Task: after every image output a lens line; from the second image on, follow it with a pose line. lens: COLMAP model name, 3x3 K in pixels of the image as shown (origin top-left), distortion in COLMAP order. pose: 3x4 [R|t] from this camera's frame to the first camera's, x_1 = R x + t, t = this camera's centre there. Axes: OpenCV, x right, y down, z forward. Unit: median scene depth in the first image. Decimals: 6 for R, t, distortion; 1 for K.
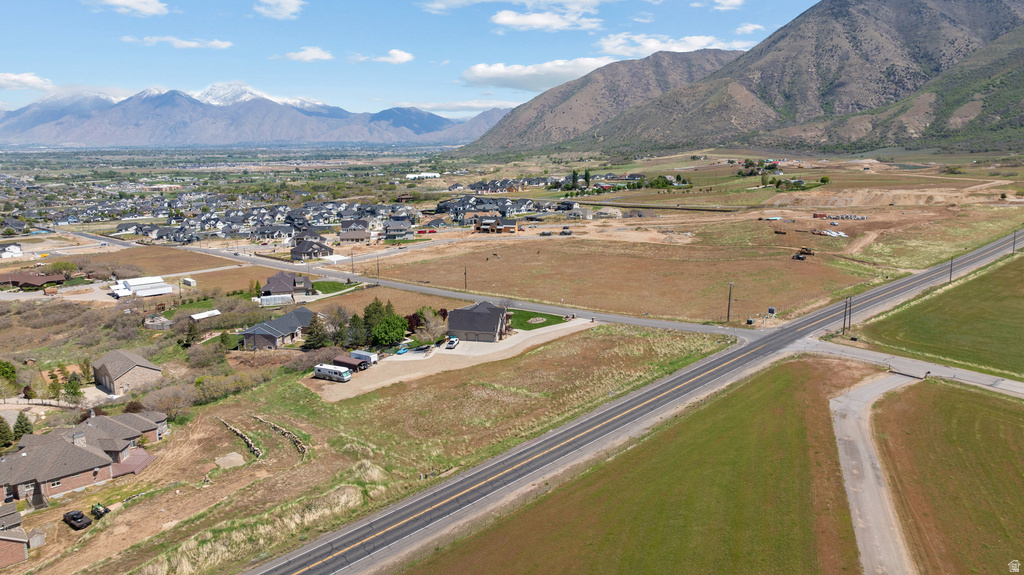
lens RADIAL K [[721.5, 0, 513.8], [0, 721.5, 284.9], [0, 0, 1]] dist [-0.036466, 0.038304]
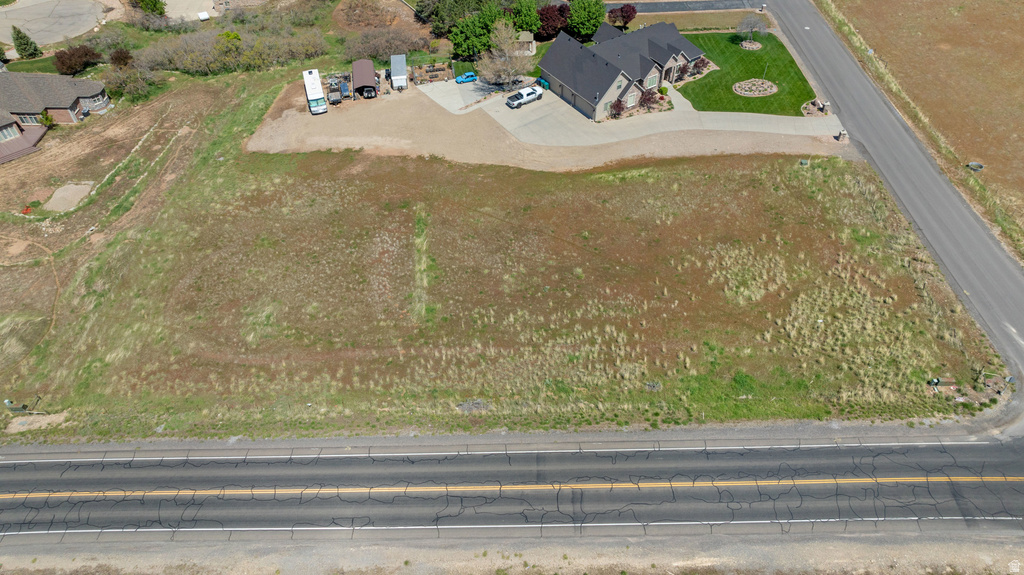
lens RADIAL K [[721.5, 0, 513.8], [0, 721.5, 284.9], [0, 0, 1]] dist [-0.036466, 0.038304]
pose [[0.717253, 0.494804, -0.490630, 0.261663], [-0.130631, 0.787103, 0.602830, -0.143808], [0.684459, -0.368290, 0.629189, 0.582045]]
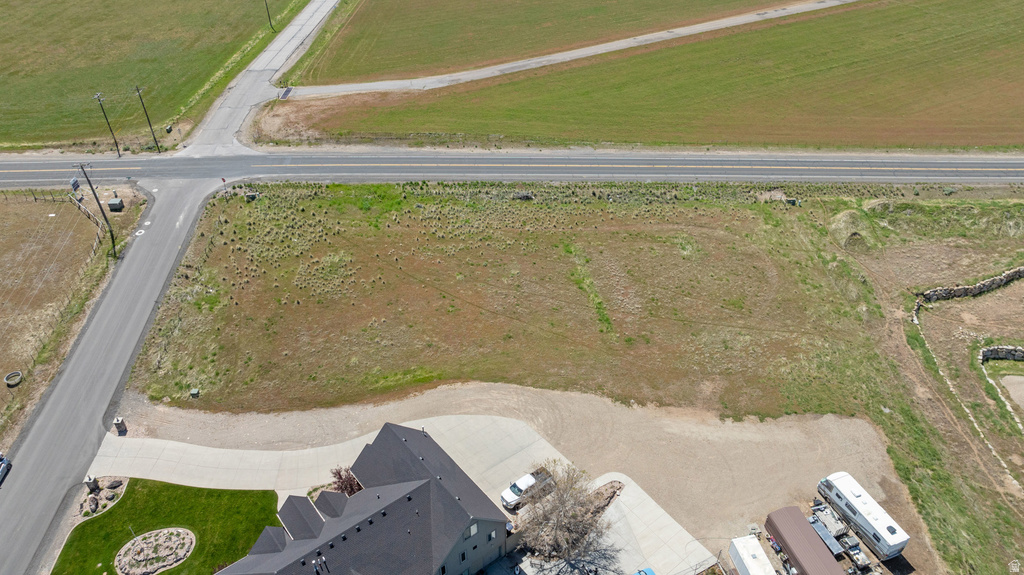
lens RADIAL K [[721.5, 0, 513.8], [0, 721.5, 284.9], [0, 0, 1]] dist [-0.036466, 0.038304]
pose [[-0.776868, -0.361489, 0.515560, -0.236248], [0.132601, 0.706501, 0.695178, -0.259526], [-0.615543, 0.608426, -0.500924, 1.130381]]
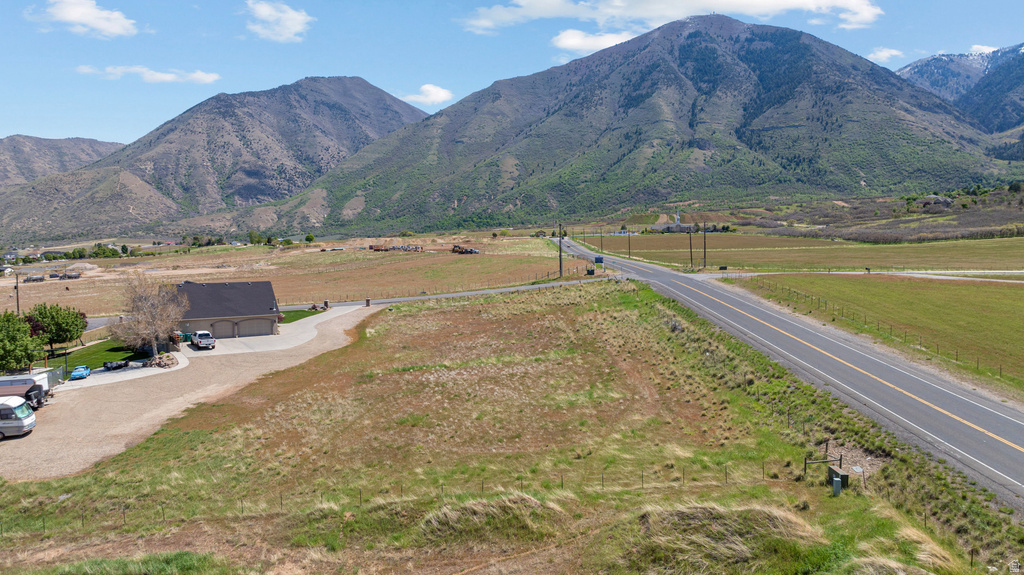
lens RADIAL K [[721.5, 0, 513.8], [0, 721.5, 284.9], [0, 0, 1]] dist [-0.036466, 0.038304]
pose [[0.691852, -0.047437, 0.720479, -0.278294], [0.147803, 0.986014, -0.077011, 0.111149], [-0.706749, 0.159769, 0.689187, 0.532818]]
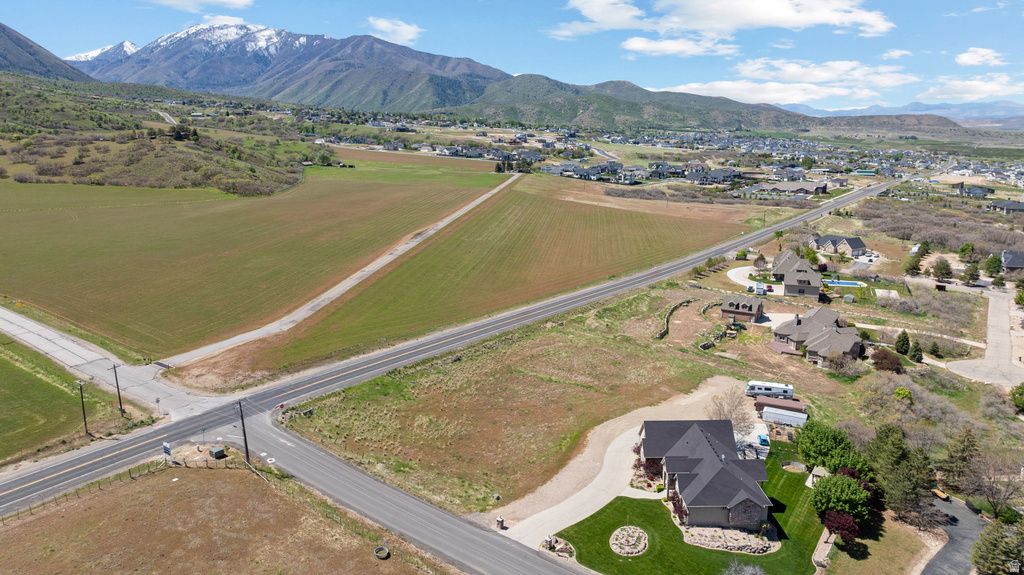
lens RADIAL K [[719.6, 0, 514.0], [0, 719.6, 283.6], [0, 0, 1]] dist [-0.018530, 0.005014]
pose [[-0.975080, 0.053156, -0.215393, 0.215383], [-0.040249, 0.912376, 0.407370, -0.312181], [0.218173, 0.405888, -0.887500, 1.501140]]
